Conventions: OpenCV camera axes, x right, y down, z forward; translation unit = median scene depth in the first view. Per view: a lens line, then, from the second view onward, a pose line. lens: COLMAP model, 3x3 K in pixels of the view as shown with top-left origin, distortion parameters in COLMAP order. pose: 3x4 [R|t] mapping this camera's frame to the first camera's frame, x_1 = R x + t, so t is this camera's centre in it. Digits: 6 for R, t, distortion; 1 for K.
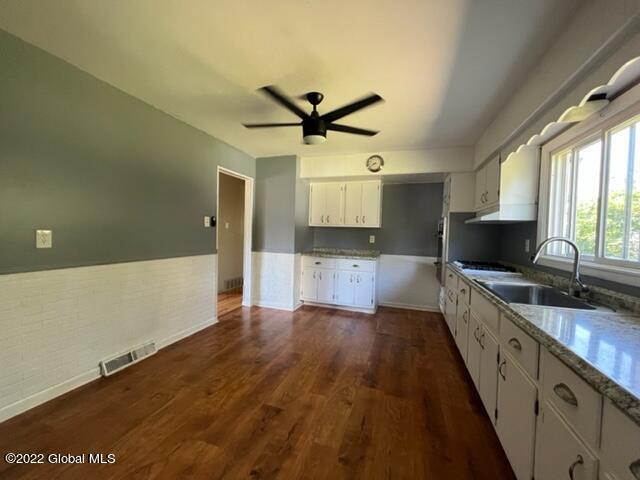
lens RADIAL K [[255.0, 0, 319.5], [0, 255.0, 239.5], [0, 0, 1]] dist [0.000542, 0.000076]
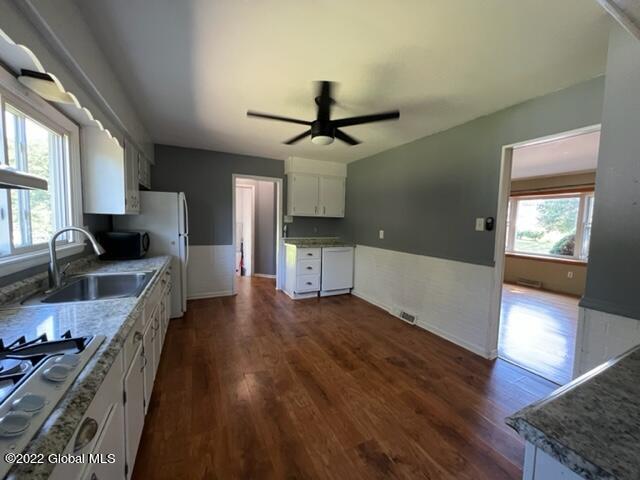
lens RADIAL K [[255.0, 0, 319.5], [0, 255.0, 239.5], [0, 0, 1]] dist [0.000542, 0.000076]
pose [[-0.707149, 0.004955, -0.707048, 0.689500], [-0.064601, 0.995340, 0.071586, -0.064583], [0.704108, 0.096298, -0.703533, 1.676986]]
